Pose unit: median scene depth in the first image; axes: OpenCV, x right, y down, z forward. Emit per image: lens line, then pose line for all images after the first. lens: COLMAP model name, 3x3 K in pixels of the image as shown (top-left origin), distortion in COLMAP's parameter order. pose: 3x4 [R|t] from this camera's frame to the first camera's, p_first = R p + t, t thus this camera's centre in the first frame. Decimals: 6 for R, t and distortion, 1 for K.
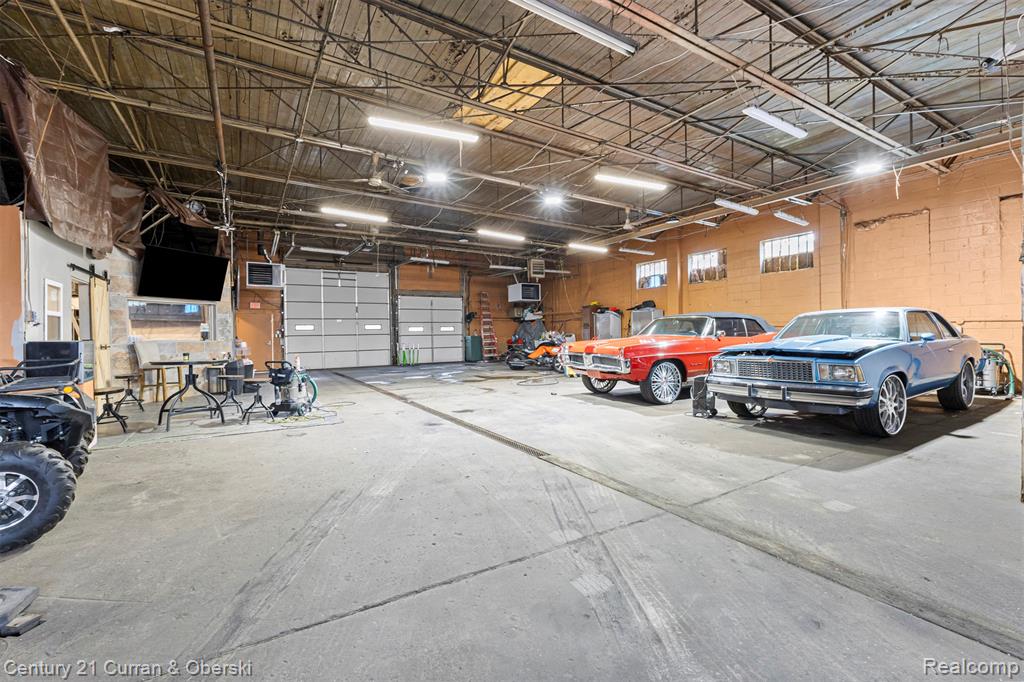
lens RADIAL K [[440.9, 0, 510.2], [0, 440.9, 338.3], [0, 0, 1]] dist [0.010062, 0.000218]
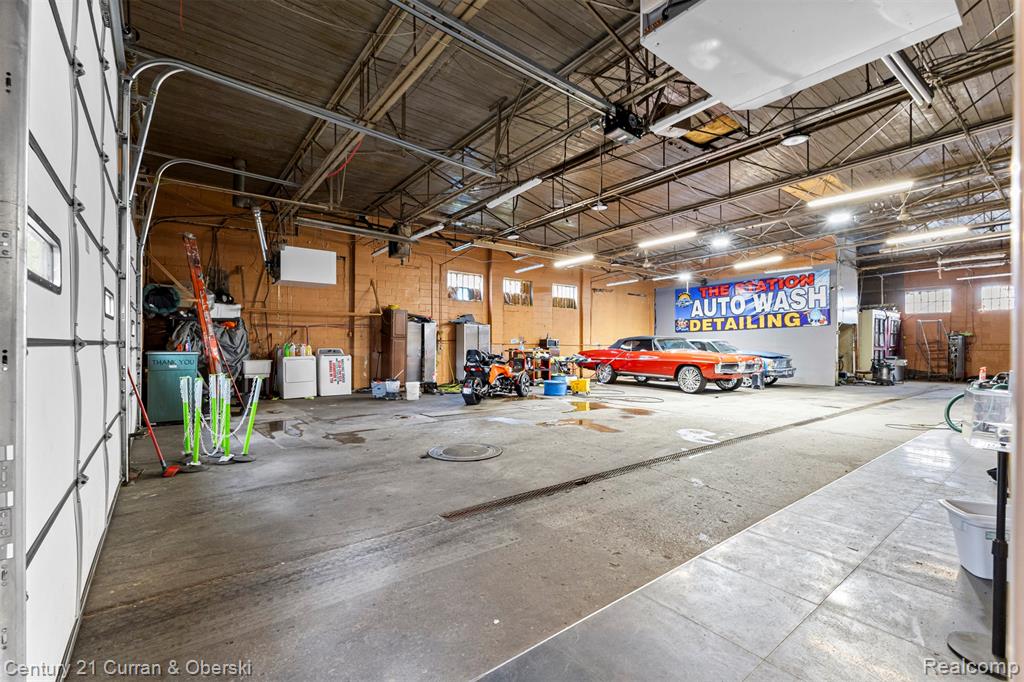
lens RADIAL K [[440.9, 0, 510.2], [0, 440.9, 338.3], [0, 0, 1]] dist [0.010062, 0.000218]
pose [[-0.117855, 0.032621, 0.992495, -0.512576], [0.009038, 0.999454, -0.031776, -0.002473], [-0.992990, 0.005225, -0.118086, 0.836914]]
